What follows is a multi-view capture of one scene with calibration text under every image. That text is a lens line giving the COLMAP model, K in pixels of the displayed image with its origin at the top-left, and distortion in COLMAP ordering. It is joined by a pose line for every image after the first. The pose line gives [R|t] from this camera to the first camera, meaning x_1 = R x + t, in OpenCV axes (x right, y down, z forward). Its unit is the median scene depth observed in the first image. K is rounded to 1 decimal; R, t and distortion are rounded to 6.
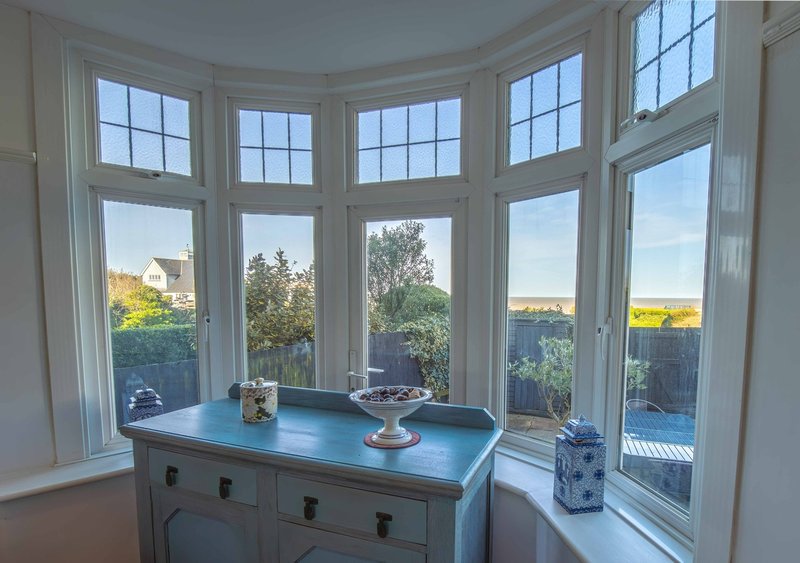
lens RADIAL K [[416.0, 0, 438.9], [0, 416.0, 331.9], [0, 0, 1]] dist [-0.039791, -0.000473]
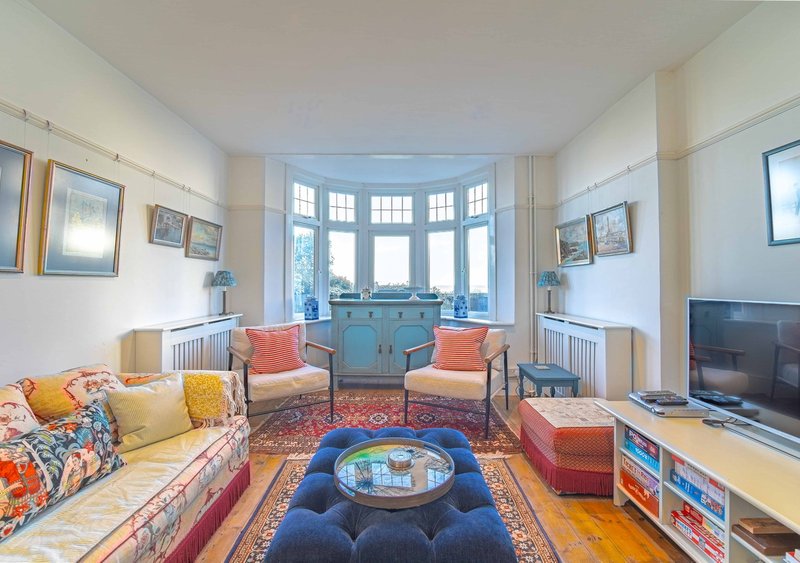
lens RADIAL K [[360.3, 0, 399.0], [0, 360.3, 281.1], [0, 0, 1]] dist [-0.029892, 0.003045]
pose [[0.946042, -0.006031, 0.323987, -0.843236], [0.037383, 0.995182, -0.090633, 0.253243], [-0.321880, 0.097855, 0.941710, -1.296264]]
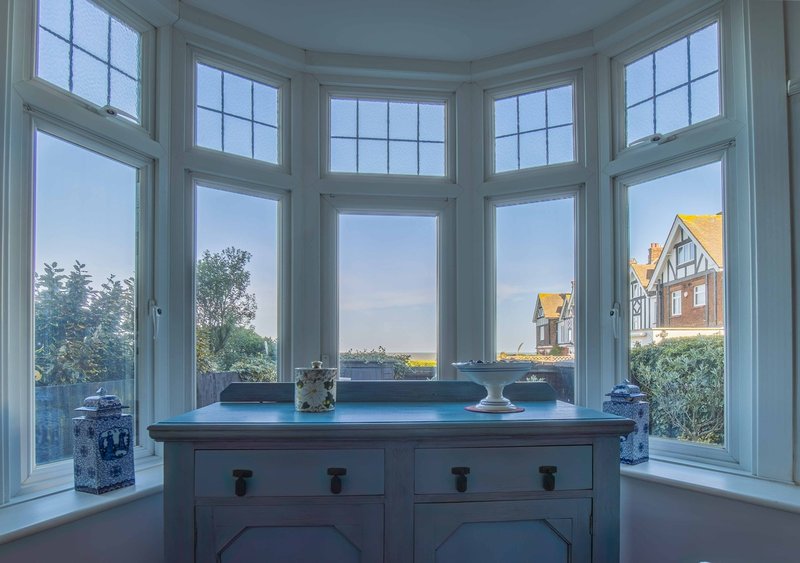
lens RADIAL K [[450.1, 0, 396.8], [0, 450.1, 348.3], [0, 0, 1]] dist [-0.030873, 0.003495]
pose [[0.909933, -0.005205, 0.414723, -0.513303], [0.044606, 0.995350, -0.085377, 0.132307], [-0.412350, 0.096186, 0.905934, 0.081157]]
